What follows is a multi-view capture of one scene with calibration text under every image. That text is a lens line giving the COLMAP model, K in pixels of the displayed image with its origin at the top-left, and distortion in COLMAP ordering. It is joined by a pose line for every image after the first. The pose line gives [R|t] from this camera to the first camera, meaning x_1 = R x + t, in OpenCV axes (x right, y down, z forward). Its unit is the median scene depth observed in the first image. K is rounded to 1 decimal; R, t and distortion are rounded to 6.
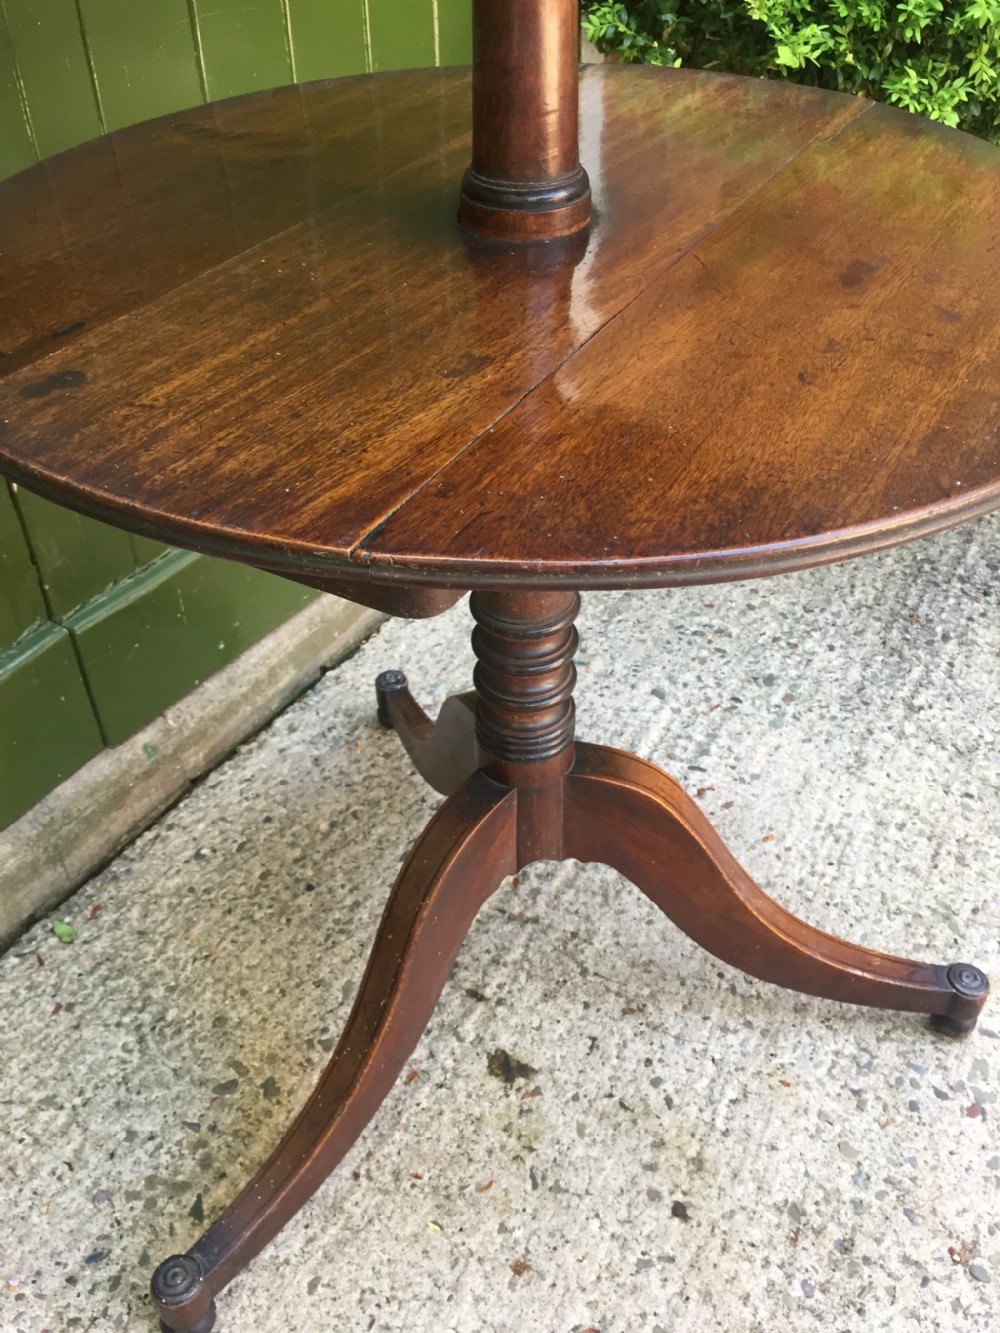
lens RADIAL K [[1152.8, 0, 509.5], [0, 1152.8, 673.1], [0, 0, 1]] dist [0.082094, -0.125840]
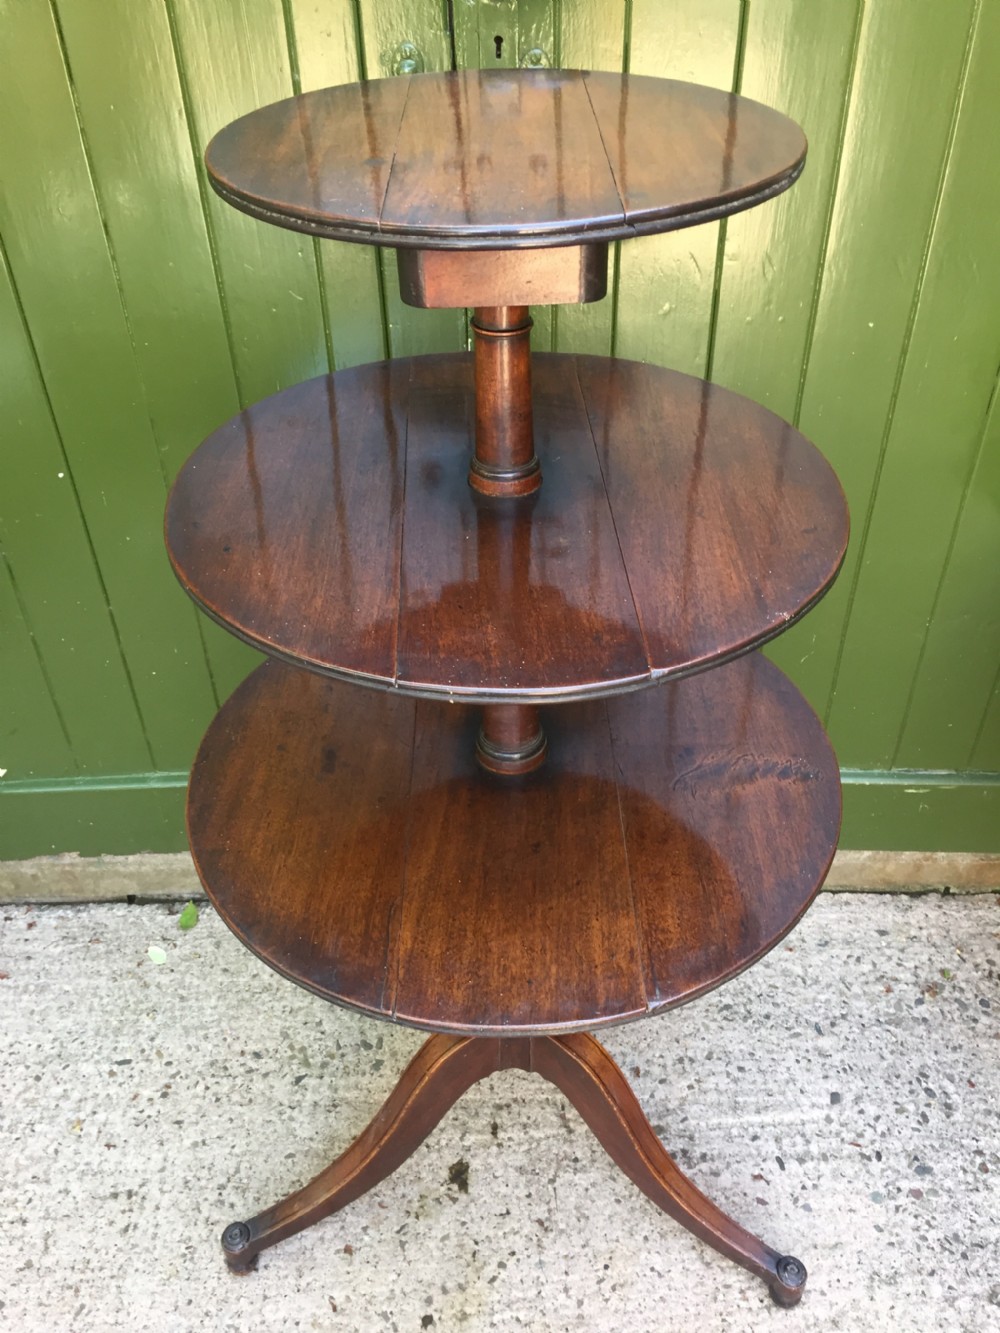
lens RADIAL K [[1152.8, 0, 498.9], [0, 1152.8, 675.4], [0, 0, 1]] dist [0.082094, -0.125840]
pose [[0.524072, 0.524932, -0.670667, 0.685354], [-0.530828, 0.817129, 0.224769, -0.548383], [0.666011, 0.238214, 0.706883, -0.191558]]
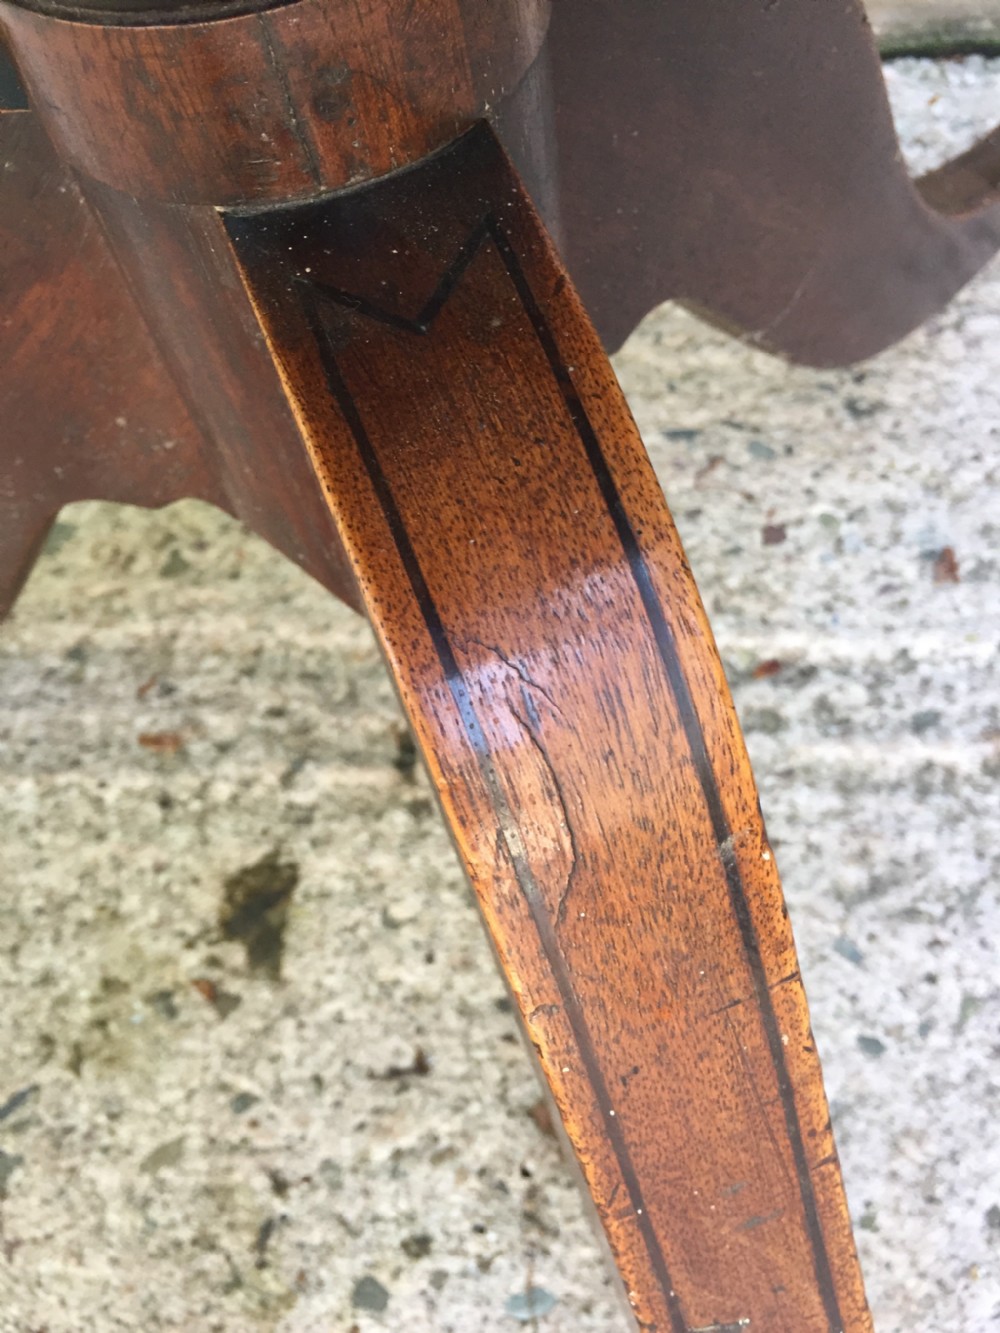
lens RADIAL K [[1179.6, 0, 502.0], [0, 1179.6, 670.1], [0, 0, 1]] dist [0.049531, -0.098718]
pose [[0.455611, 0.738511, -0.497011, 0.175461], [-0.482634, 0.674077, 0.559182, 0.011671], [0.747986, -0.014895, 0.663547, 0.770748]]
